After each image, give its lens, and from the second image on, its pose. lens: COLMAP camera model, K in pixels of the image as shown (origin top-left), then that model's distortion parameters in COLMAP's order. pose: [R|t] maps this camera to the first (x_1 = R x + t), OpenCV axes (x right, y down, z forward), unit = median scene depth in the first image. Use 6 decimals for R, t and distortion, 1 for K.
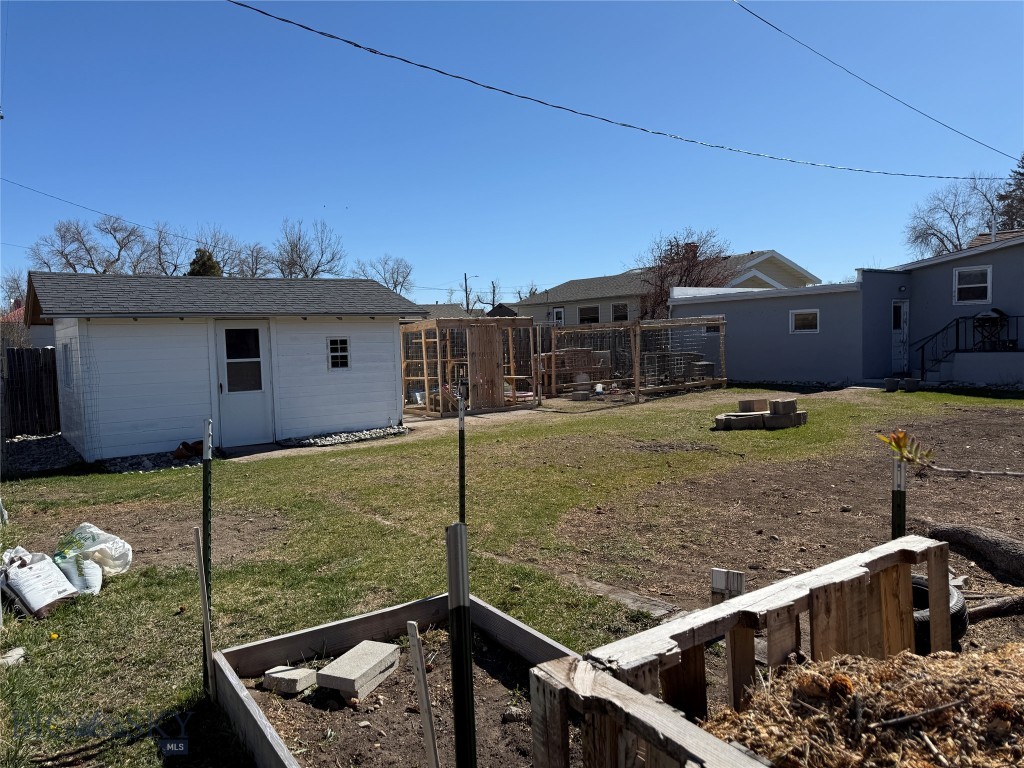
lens RADIAL K [[713.9, 0, 506.5], [0, 713.9, 394.0], [0, 0, 1]] dist [0.006637, -0.009190]
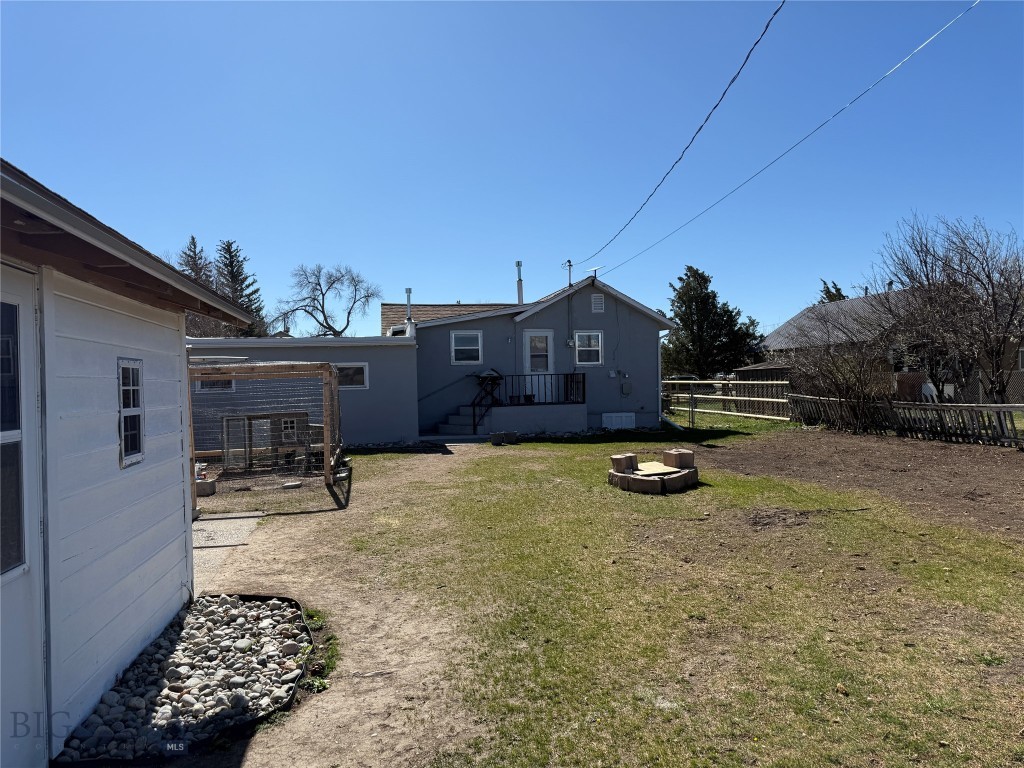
lens RADIAL K [[713.9, 0, 506.5], [0, 713.9, 394.0], [0, 0, 1]] dist [0.006637, -0.009190]
pose [[0.404190, 0.005923, 0.914656, -0.348439], [0.083170, 0.995599, -0.043200, -0.026624], [-0.910886, 0.093533, 0.401918, 0.509762]]
